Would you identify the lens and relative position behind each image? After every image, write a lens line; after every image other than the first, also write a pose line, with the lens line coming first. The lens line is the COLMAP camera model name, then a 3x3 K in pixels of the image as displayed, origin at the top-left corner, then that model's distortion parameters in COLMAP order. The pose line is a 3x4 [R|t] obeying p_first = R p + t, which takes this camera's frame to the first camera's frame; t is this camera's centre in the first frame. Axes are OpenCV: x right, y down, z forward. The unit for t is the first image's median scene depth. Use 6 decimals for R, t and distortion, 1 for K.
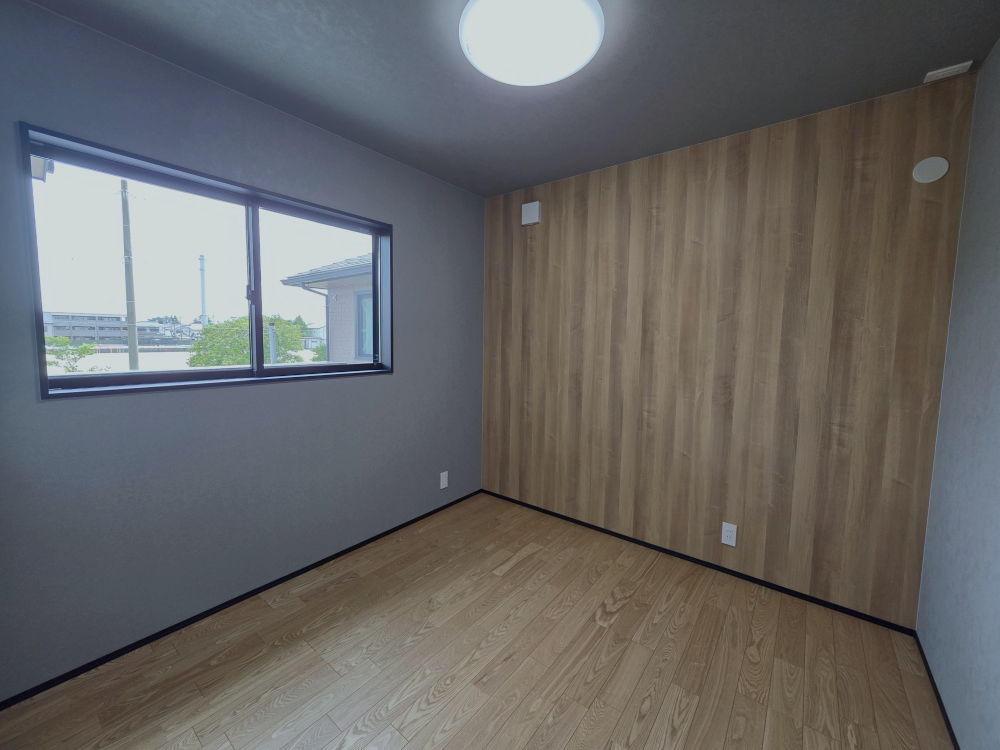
lens RADIAL K [[397.0, 0, 497.7], [0, 397.0, 368.8], [0, 0, 1]] dist [0.000731, -0.000024]
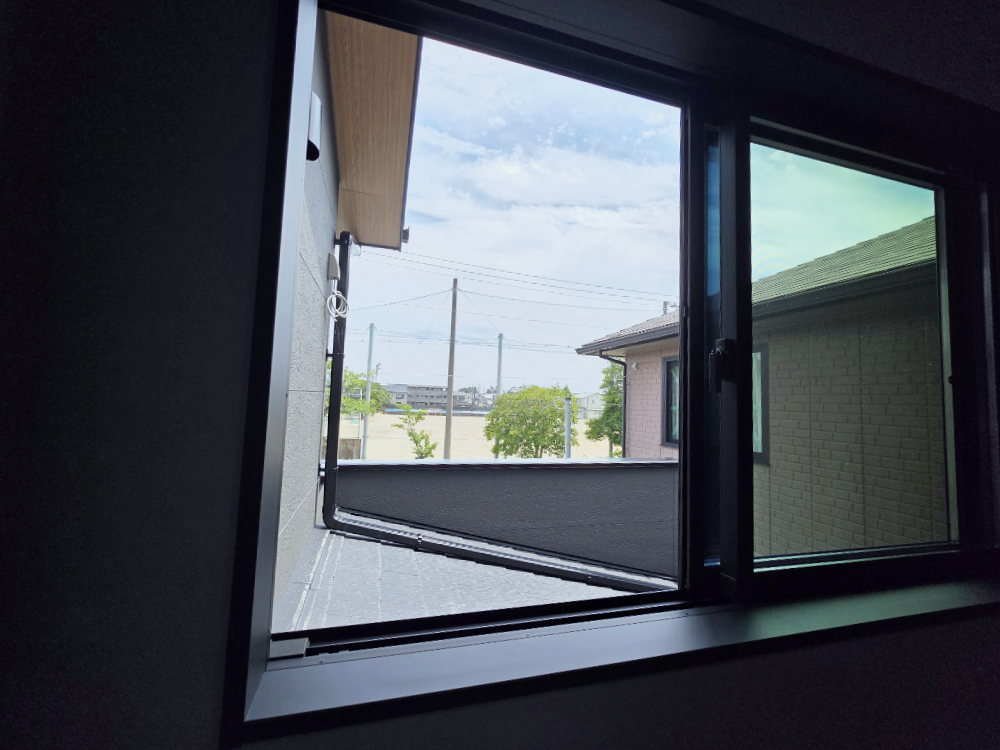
lens RADIAL K [[397.0, 0, 497.7], [0, 397.0, 368.8], [0, 0, 1]] dist [0.000731, -0.000024]
pose [[0.813511, -0.029878, -0.580782, -0.069431], [-0.071959, 0.985833, -0.151509, -0.012922], [0.577081, 0.165047, 0.799836, 0.078046]]
